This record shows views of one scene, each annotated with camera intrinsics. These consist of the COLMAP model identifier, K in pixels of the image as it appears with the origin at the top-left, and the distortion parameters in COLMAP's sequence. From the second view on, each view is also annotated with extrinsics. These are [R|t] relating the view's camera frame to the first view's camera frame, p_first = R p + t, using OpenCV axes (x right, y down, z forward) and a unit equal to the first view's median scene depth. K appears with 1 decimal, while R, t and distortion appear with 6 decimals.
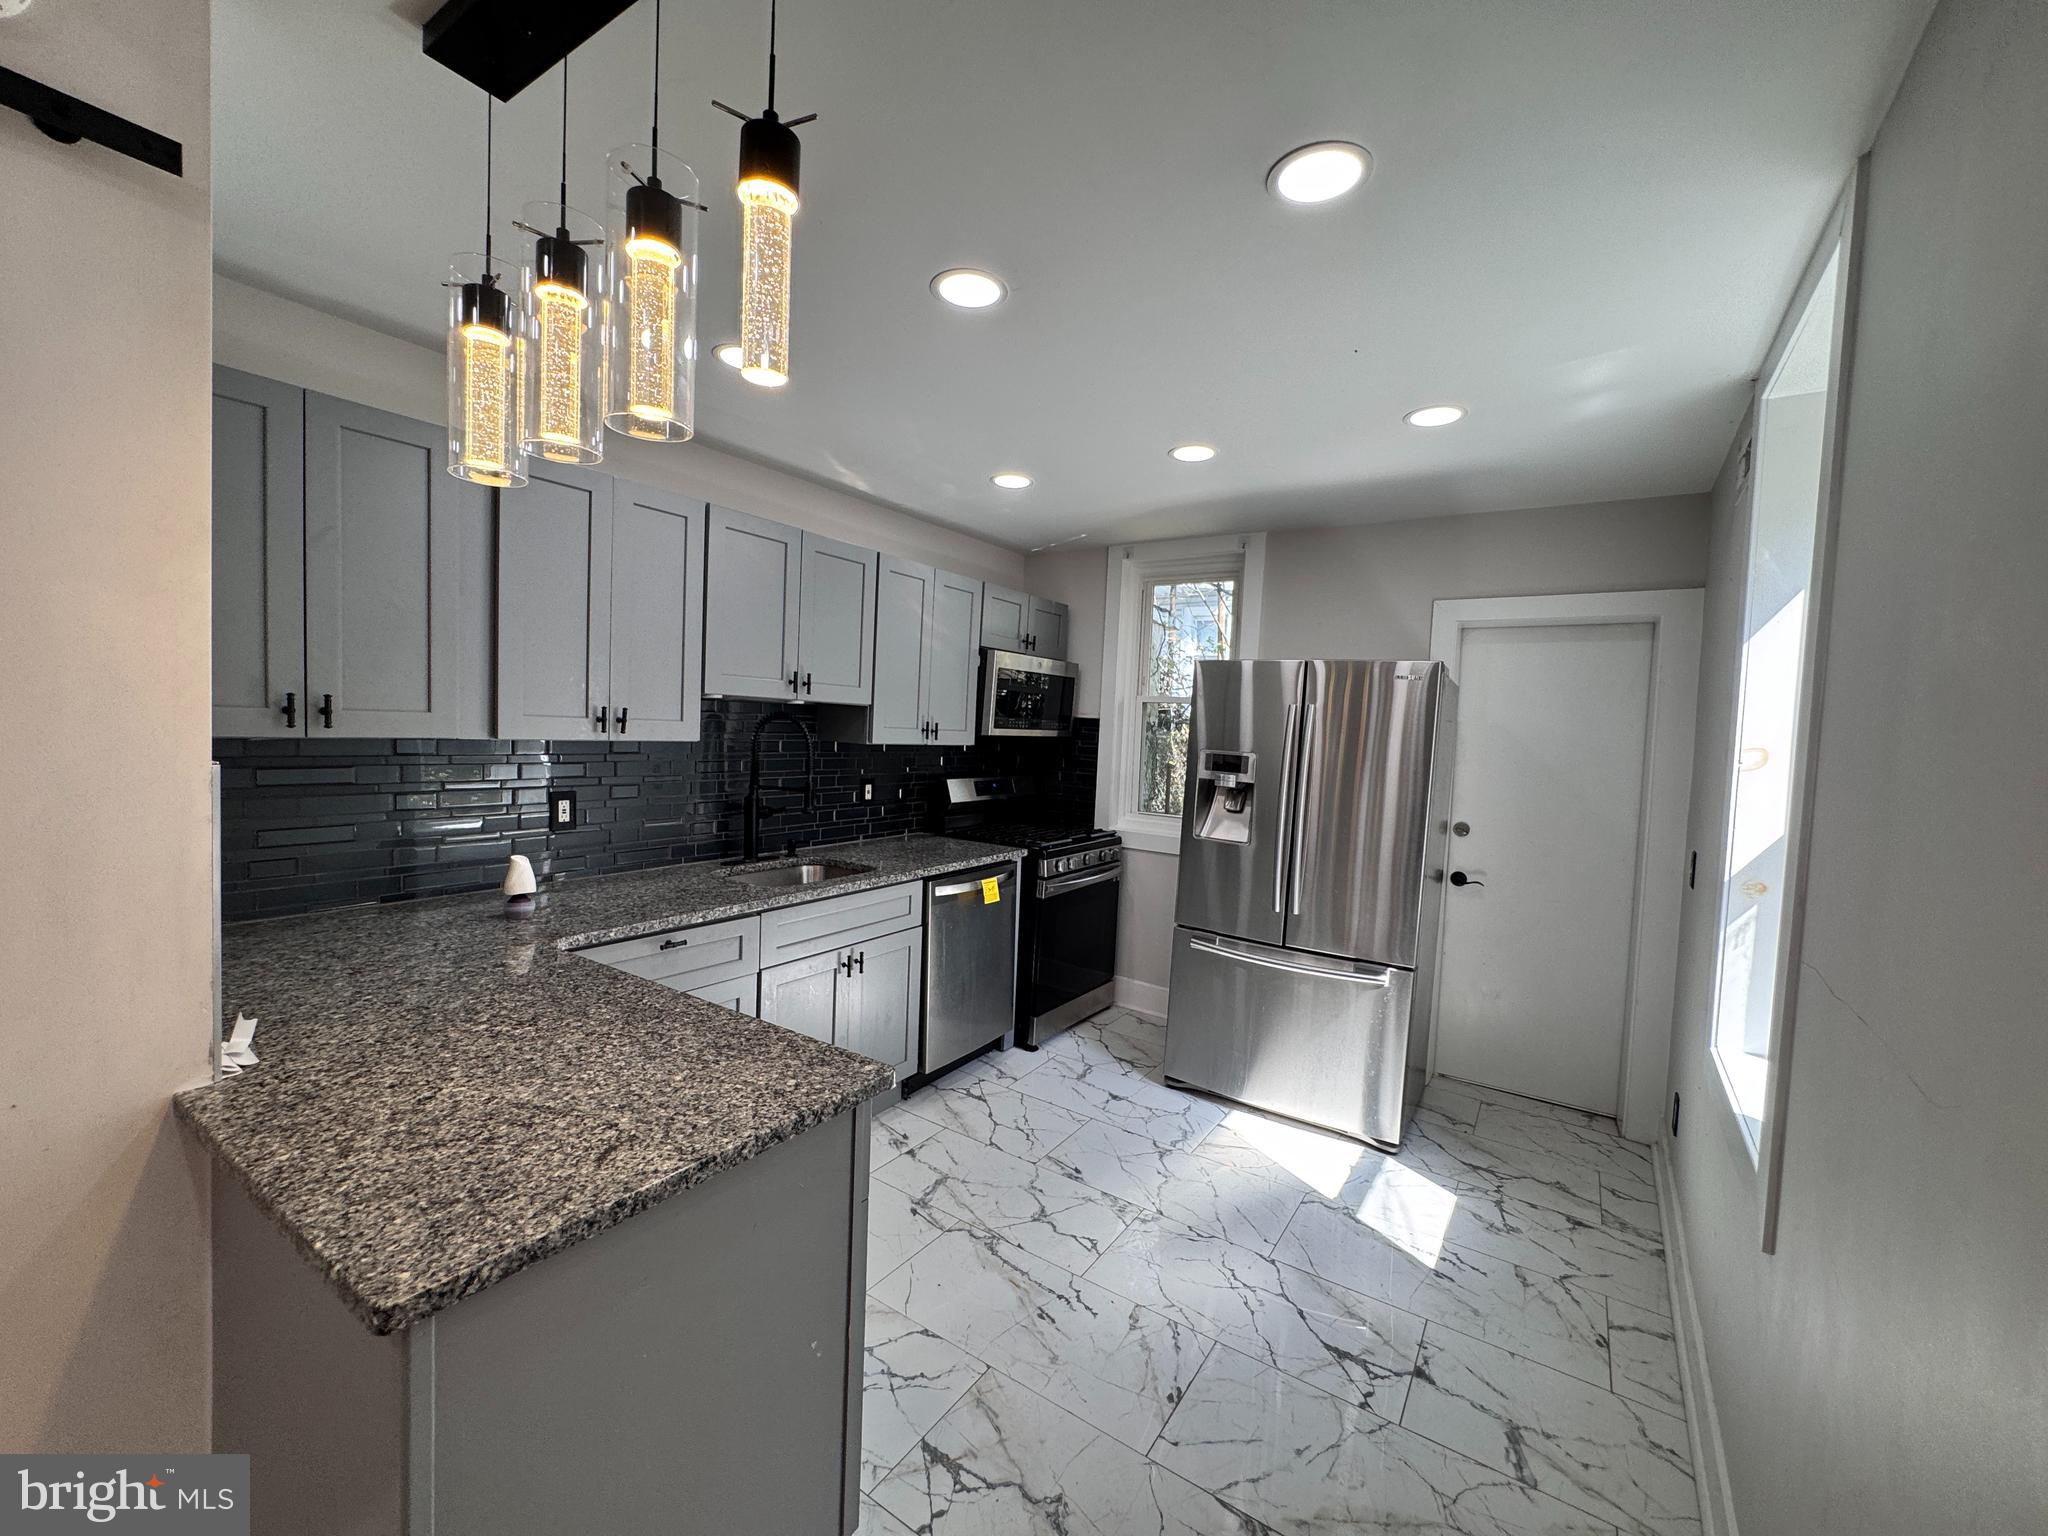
lens RADIAL K [[820.9, 0, 1020.7], [0, 820.9, 766.9], [0, 0, 1]] dist [-0.003922, 0.000602]
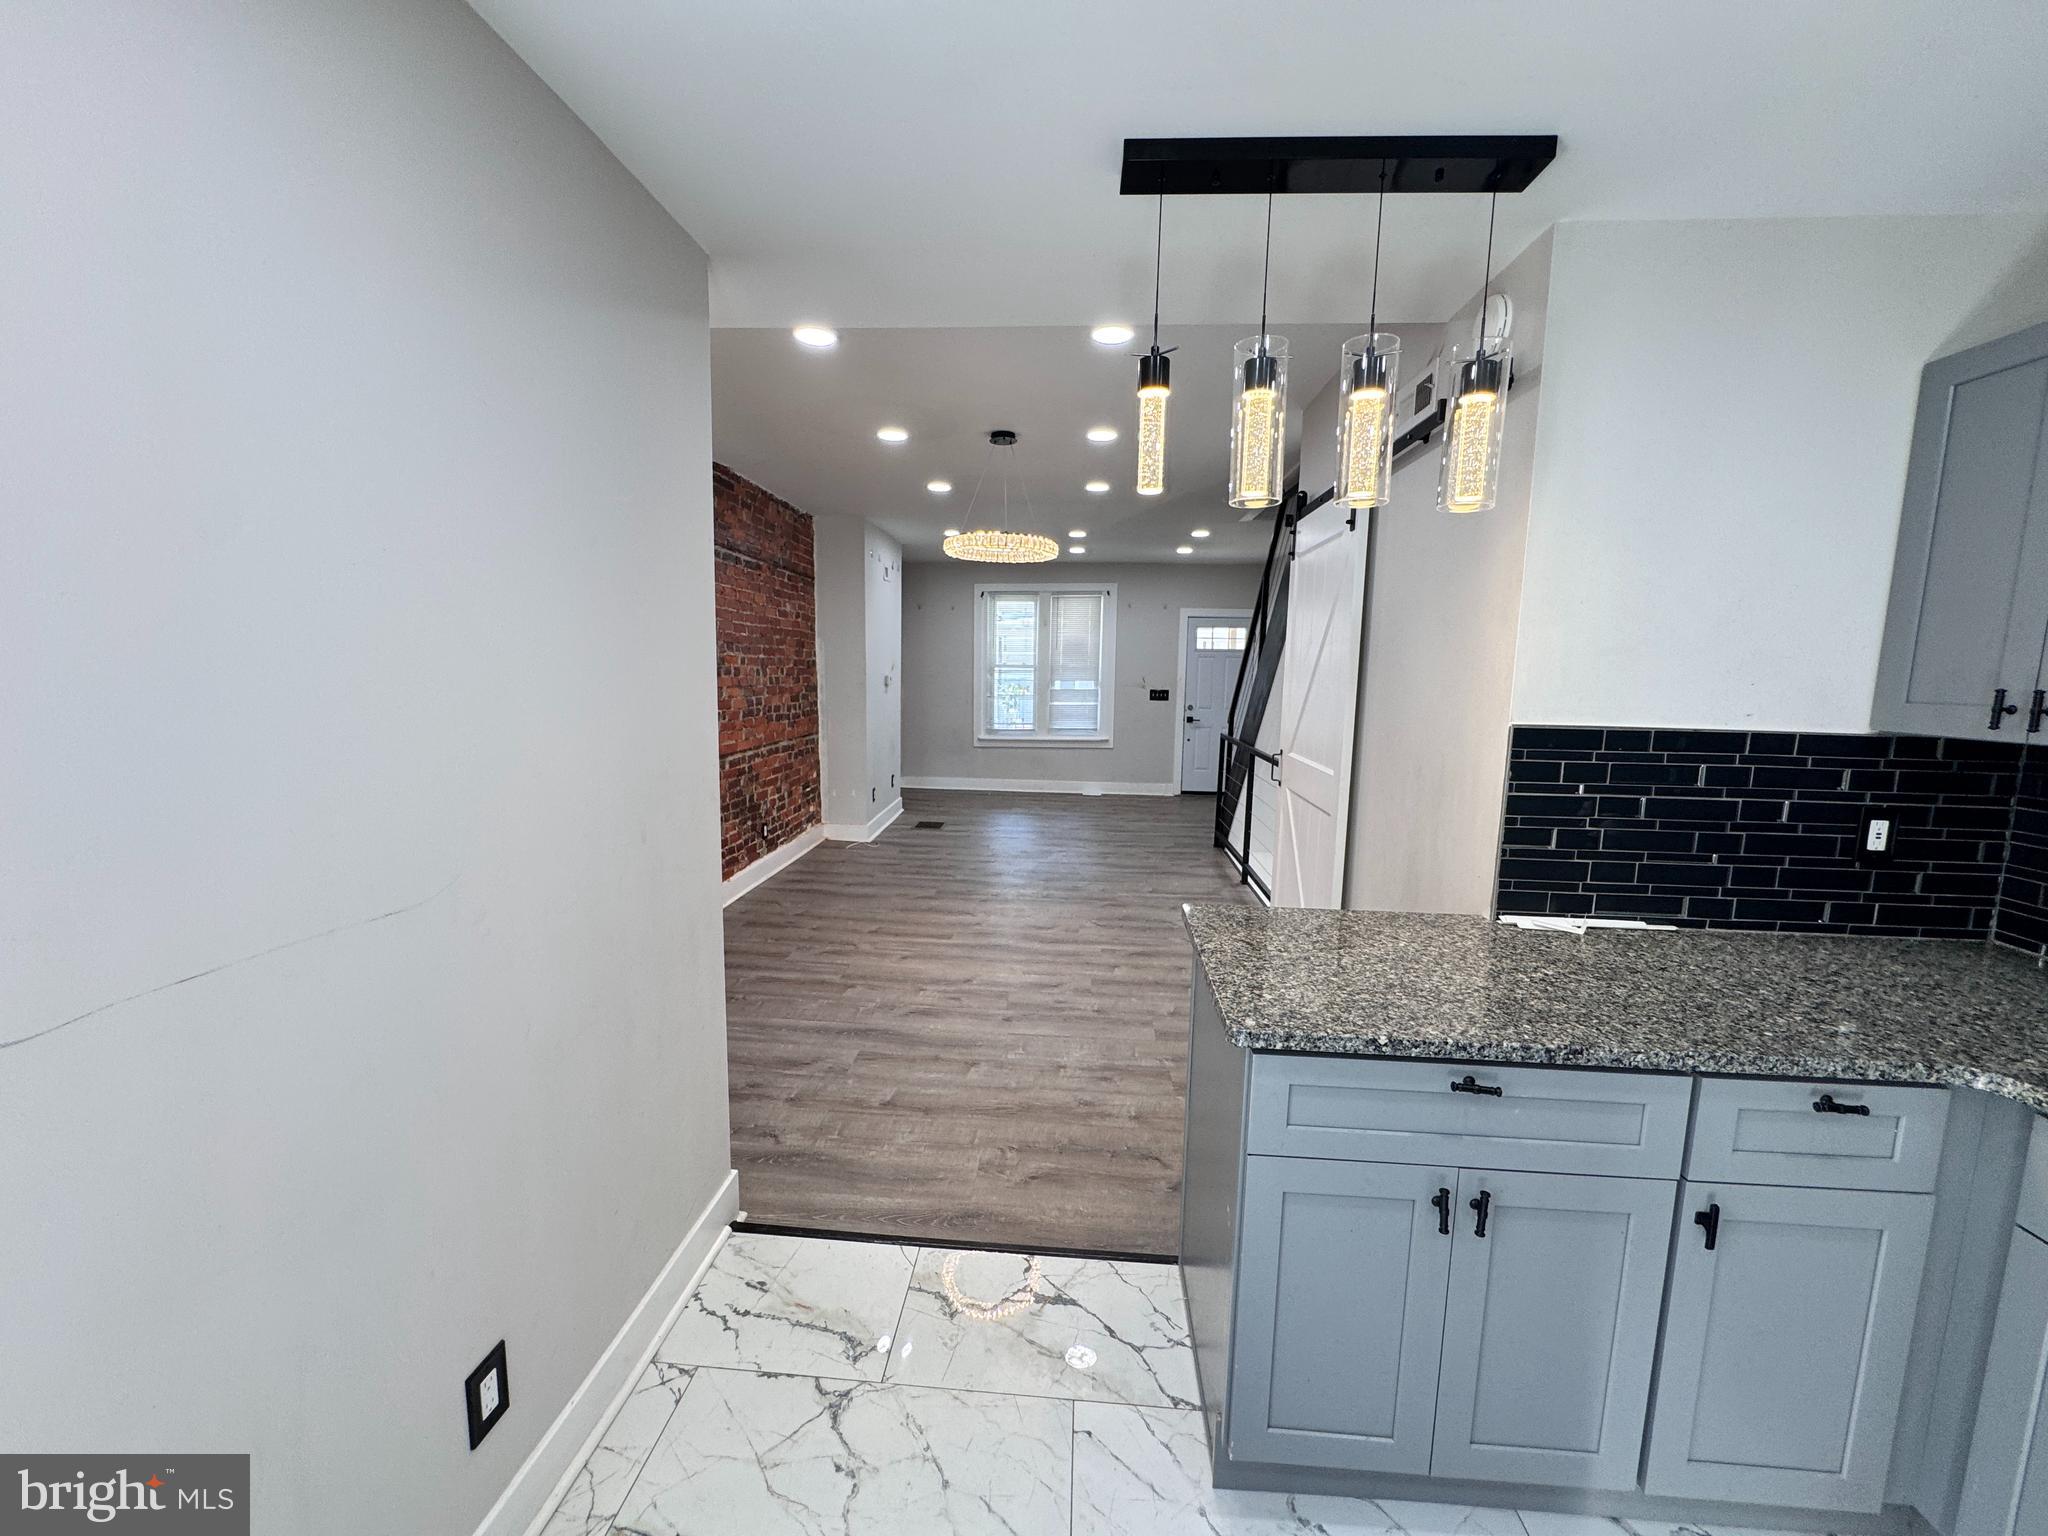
lens RADIAL K [[820.9, 0, 1020.7], [0, 820.9, 766.9], [0, 0, 1]] dist [-0.003922, 0.000602]
pose [[-0.869185, 0.006410, -0.494445, 0.261583], [-0.078535, 0.985435, 0.150832, -0.036204], [0.488210, 0.169932, -0.856022, 0.775716]]
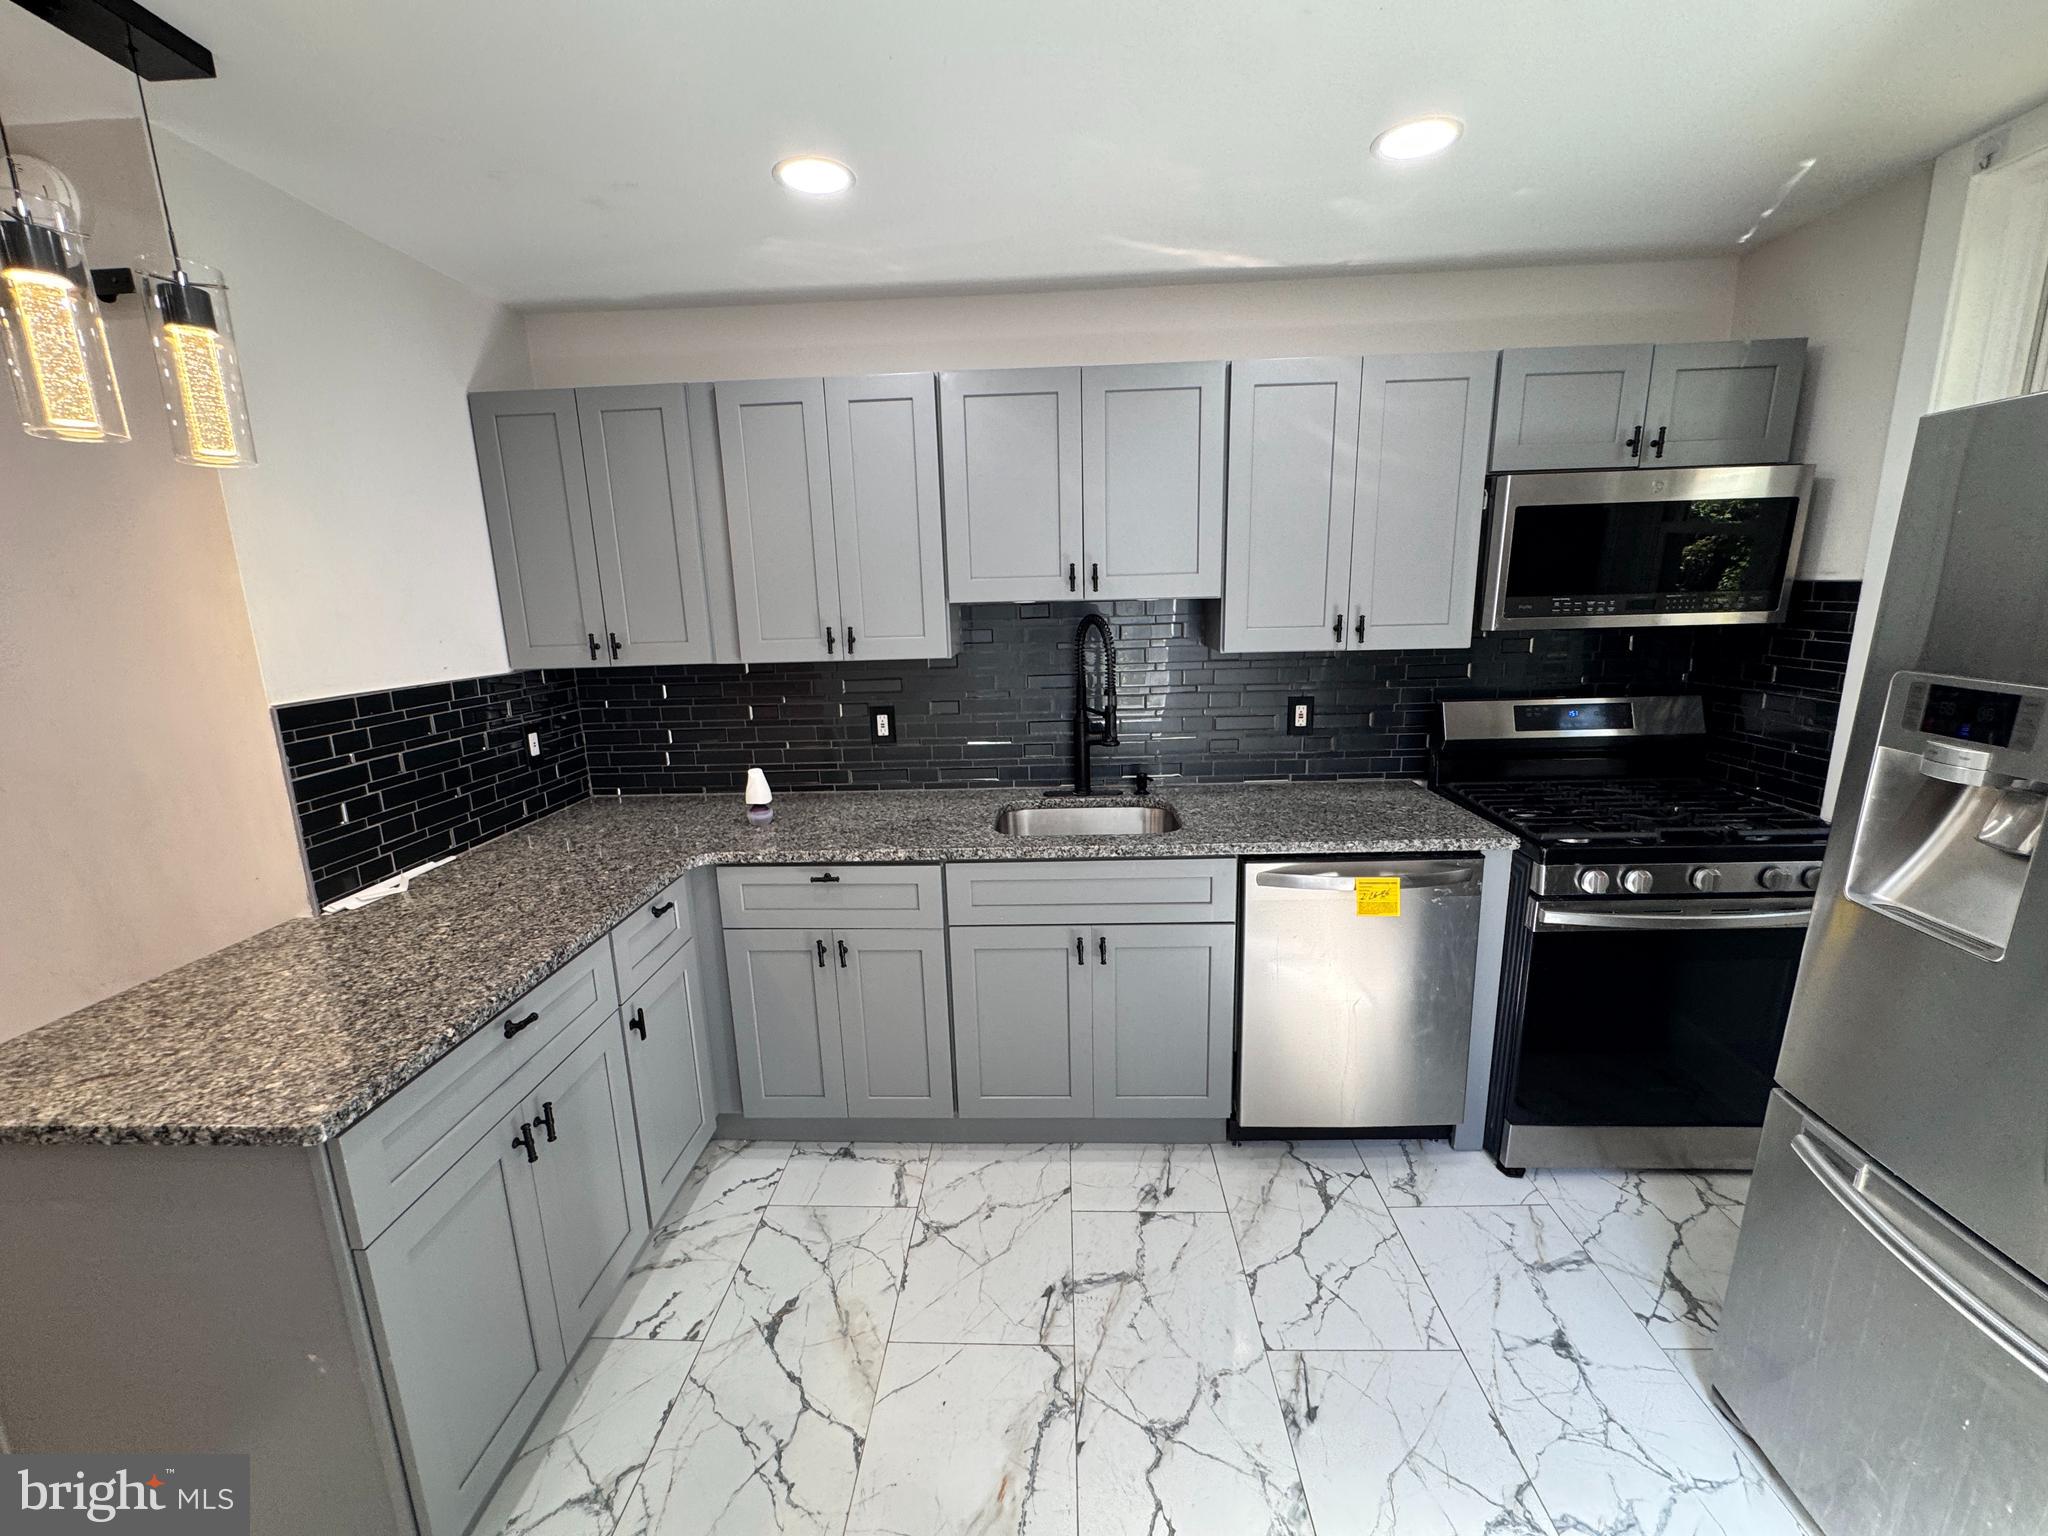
lens RADIAL K [[820.9, 0, 1020.7], [0, 820.9, 766.9], [0, 0, 1]] dist [-0.003922, 0.000602]
pose [[0.520317, 0.120683, -0.845403, 0.386302], [0.007398, 0.989290, 0.145776, -0.040538], [0.853941, -0.082105, 0.513852, 0.557763]]
